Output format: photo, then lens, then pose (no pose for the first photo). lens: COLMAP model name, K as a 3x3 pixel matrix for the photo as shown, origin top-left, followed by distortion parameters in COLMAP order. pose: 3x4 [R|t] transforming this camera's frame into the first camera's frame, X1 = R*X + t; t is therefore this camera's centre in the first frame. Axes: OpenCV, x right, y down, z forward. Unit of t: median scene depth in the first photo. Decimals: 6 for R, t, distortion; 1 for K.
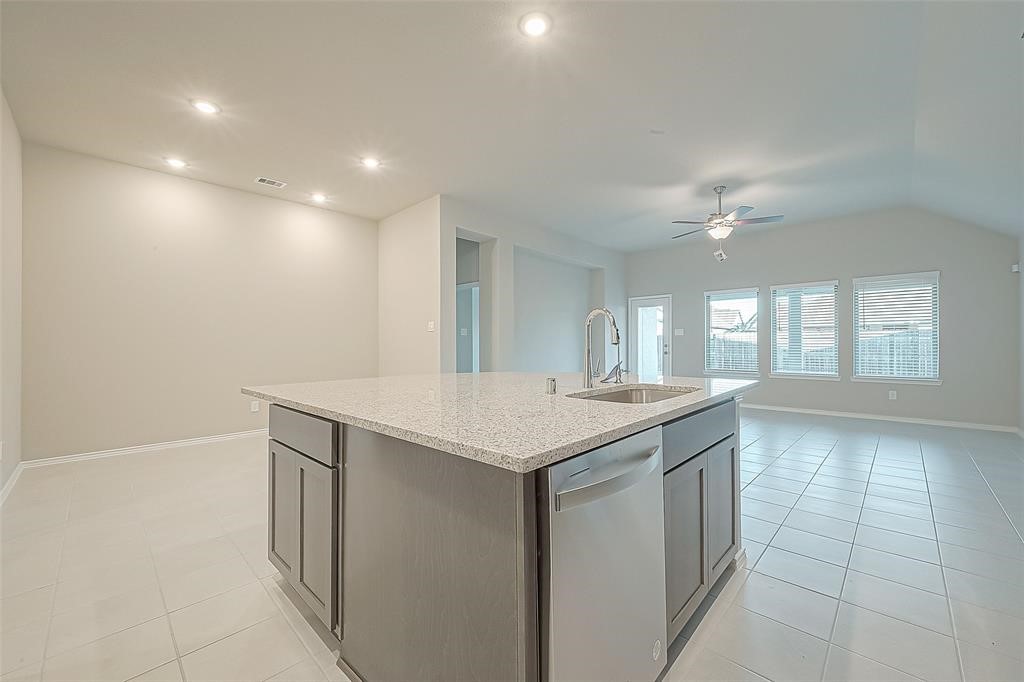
lens RADIAL K [[404.8, 0, 511.0], [0, 404.8, 339.6], [0, 0, 1]] dist [0.001011, -0.000057]
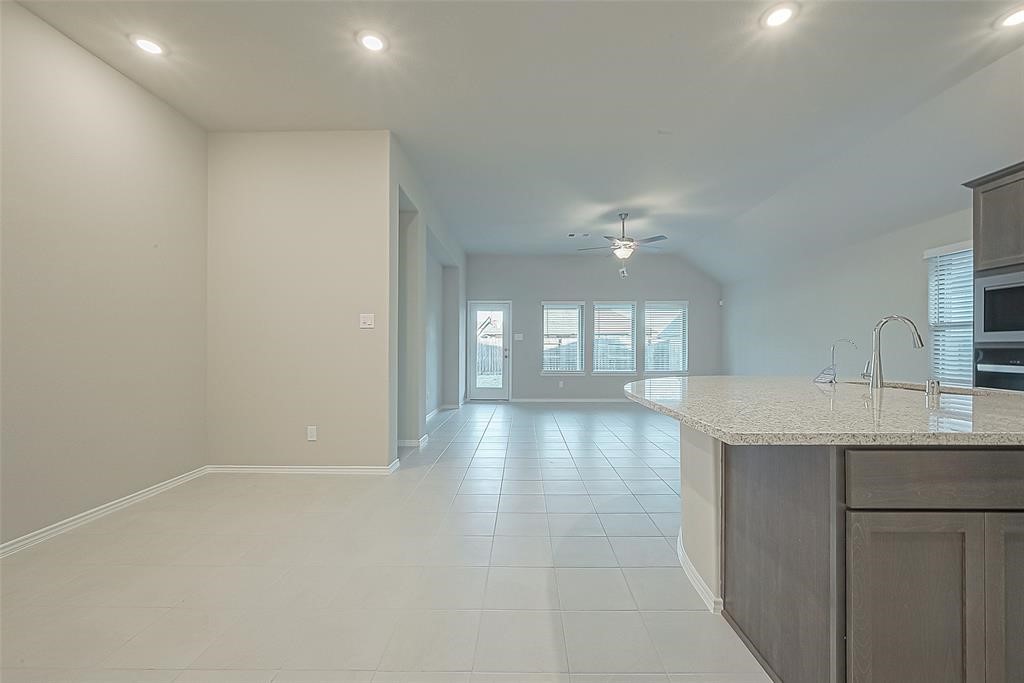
lens RADIAL K [[405.7, 0, 516.4], [0, 405.7, 343.3], [0, 0, 1]] dist [0.007725, 0.000189]
pose [[0.732524, 0.008780, 0.680685, -0.392127], [-0.010167, 0.999946, -0.001957, 0.000730], [-0.680666, -0.005487, 0.732574, 0.274828]]
